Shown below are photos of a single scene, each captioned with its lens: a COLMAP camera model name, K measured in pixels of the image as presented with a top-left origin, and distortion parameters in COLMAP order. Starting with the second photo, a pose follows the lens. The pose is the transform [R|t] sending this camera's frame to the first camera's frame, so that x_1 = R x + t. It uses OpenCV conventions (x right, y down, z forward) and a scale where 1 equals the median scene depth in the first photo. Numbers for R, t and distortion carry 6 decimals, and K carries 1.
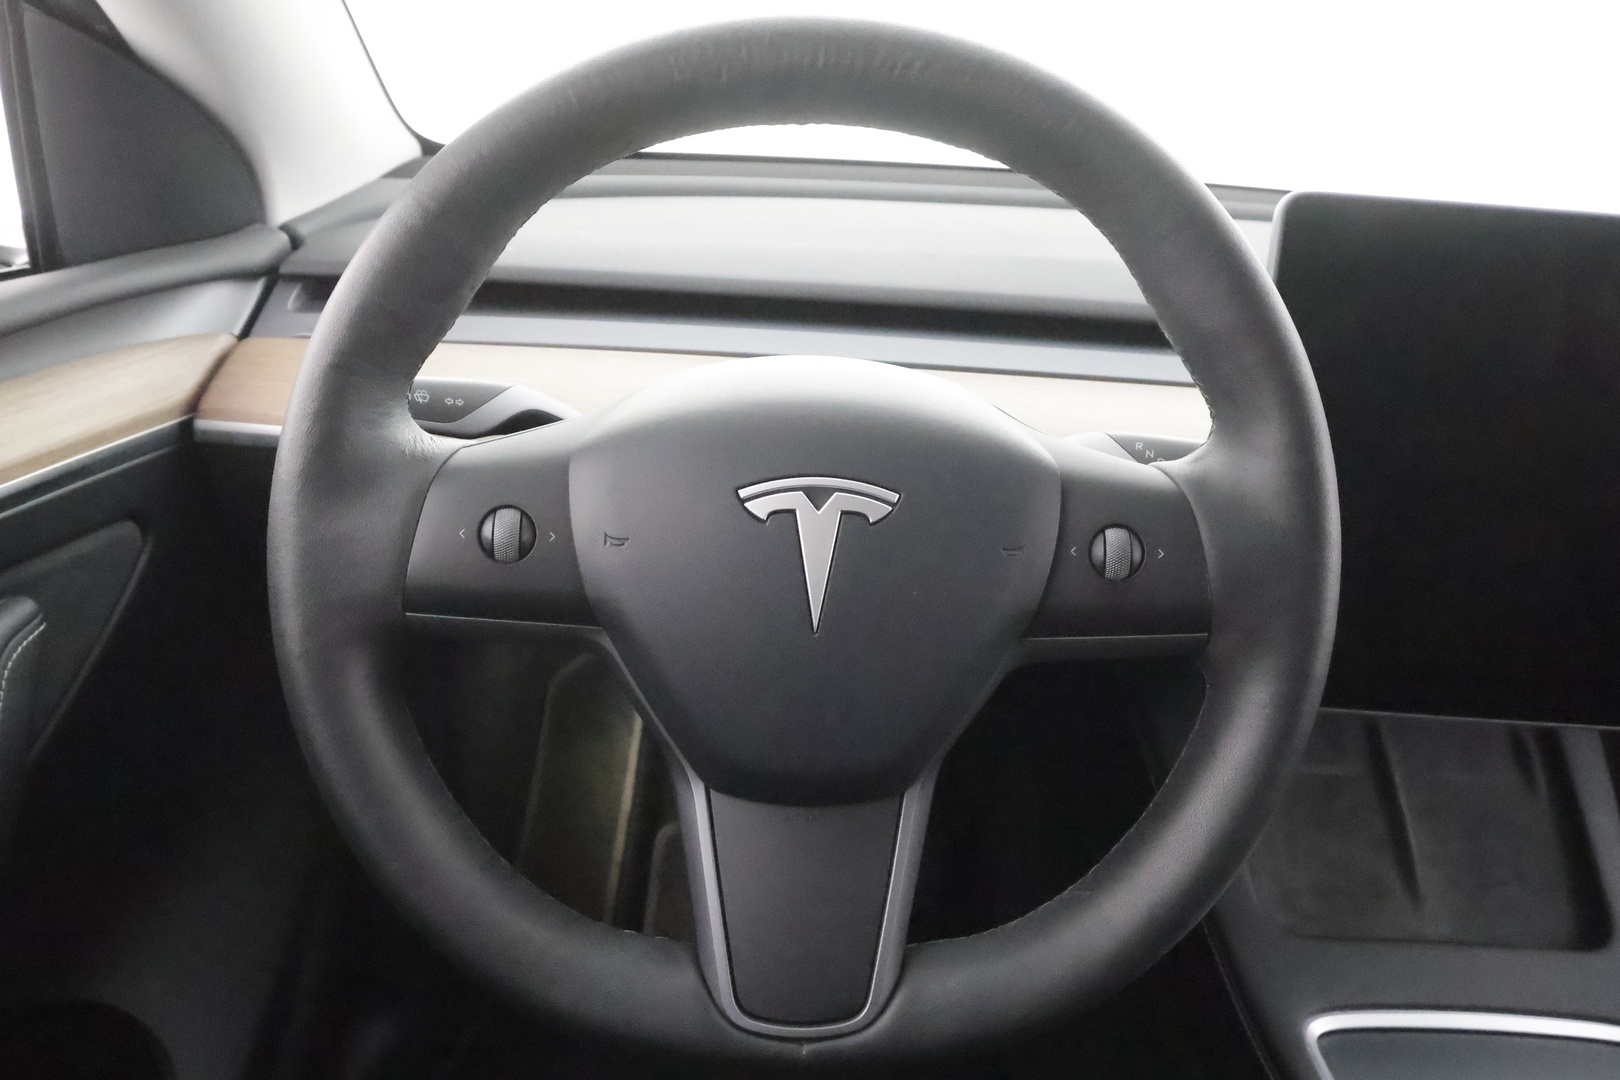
lens RADIAL K [[1155.6, 0, 837.6], [0, 1155.6, 537.9], [0, 0, 1]] dist [-0.000013, 0.000574]
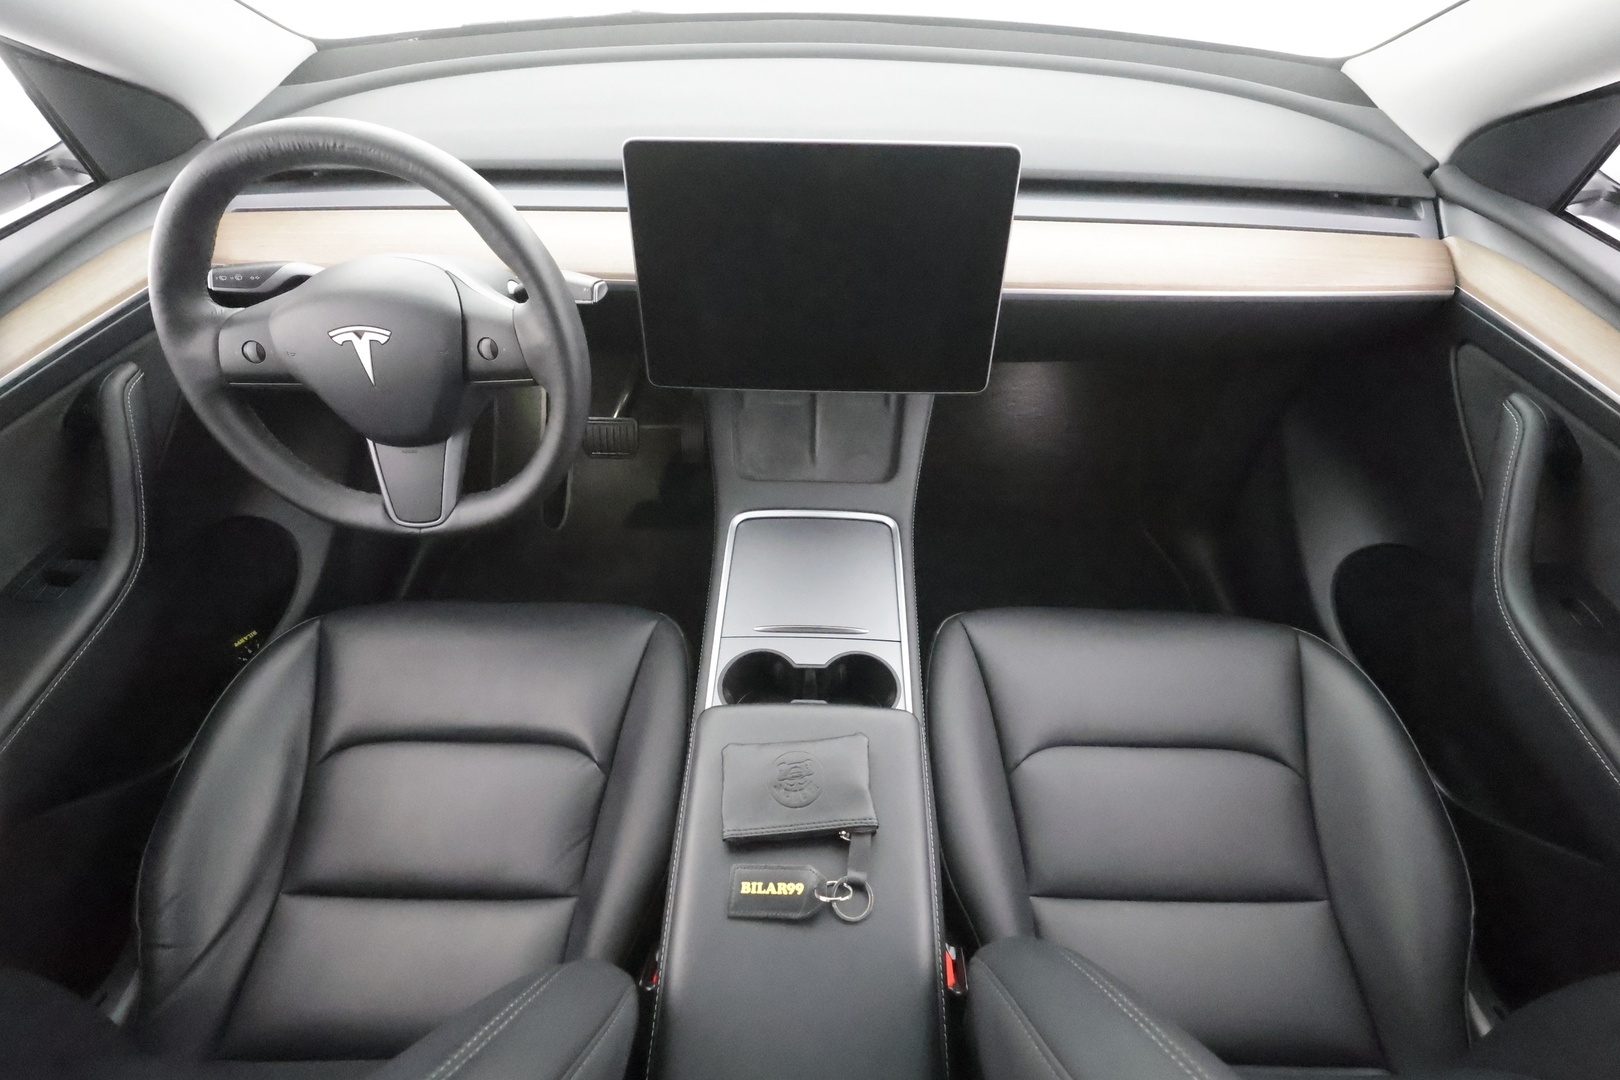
lens RADIAL K [[752.8, 0, 814.9], [0, 752.8, 534.7], [0, 0, 1]] dist [0.011062, 0.000125]
pose [[0.995376, -0.010669, -0.095464, 1.079280], [0.049829, 0.906993, 0.418188, -0.268097], [0.082124, -0.421011, 0.903330, -0.582497]]
